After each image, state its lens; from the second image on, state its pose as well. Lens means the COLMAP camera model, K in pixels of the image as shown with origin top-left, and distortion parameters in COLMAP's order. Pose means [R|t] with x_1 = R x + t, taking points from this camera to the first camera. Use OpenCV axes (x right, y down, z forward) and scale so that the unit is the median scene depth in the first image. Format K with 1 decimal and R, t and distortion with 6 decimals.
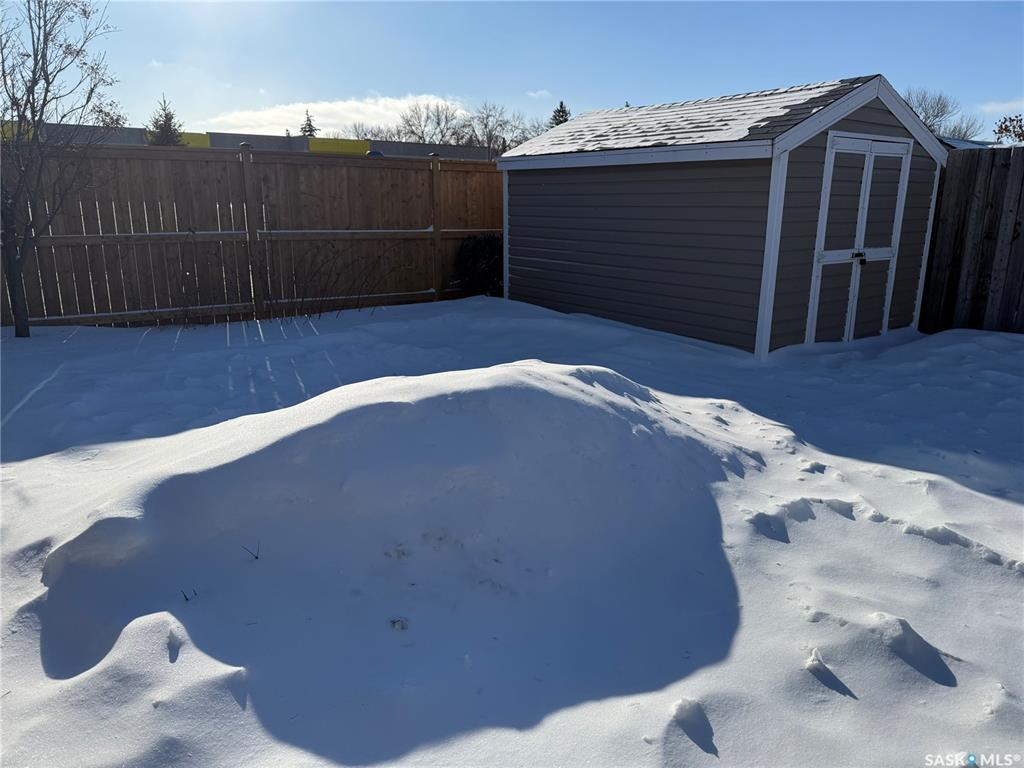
lens RADIAL K [[727.4, 0, 512.0], [0, 727.4, 384.0], [0, 0, 1]] dist [-0.000852, -0.001653]
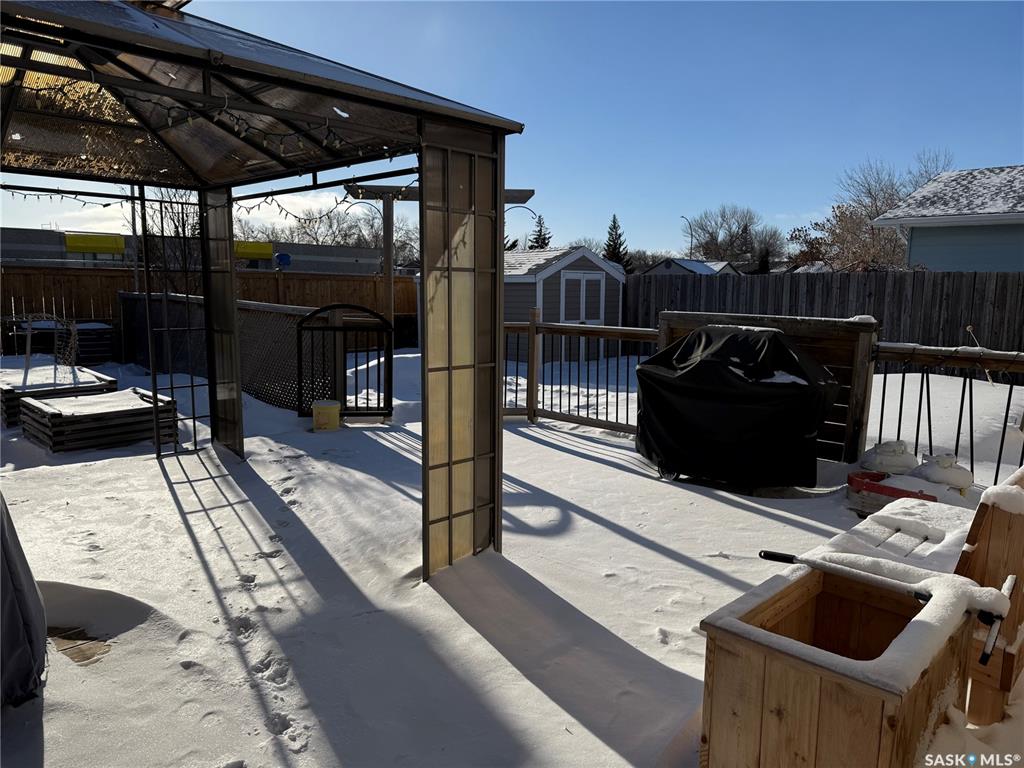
lens RADIAL K [[727.4, 0, 512.0], [0, 727.4, 384.0], [0, 0, 1]] dist [-0.000852, -0.001653]
pose [[0.987059, -0.020412, 0.159051, -0.070724], [0.039648, 0.992135, -0.118725, 0.192295], [-0.155377, 0.123494, 0.980106, -0.816483]]
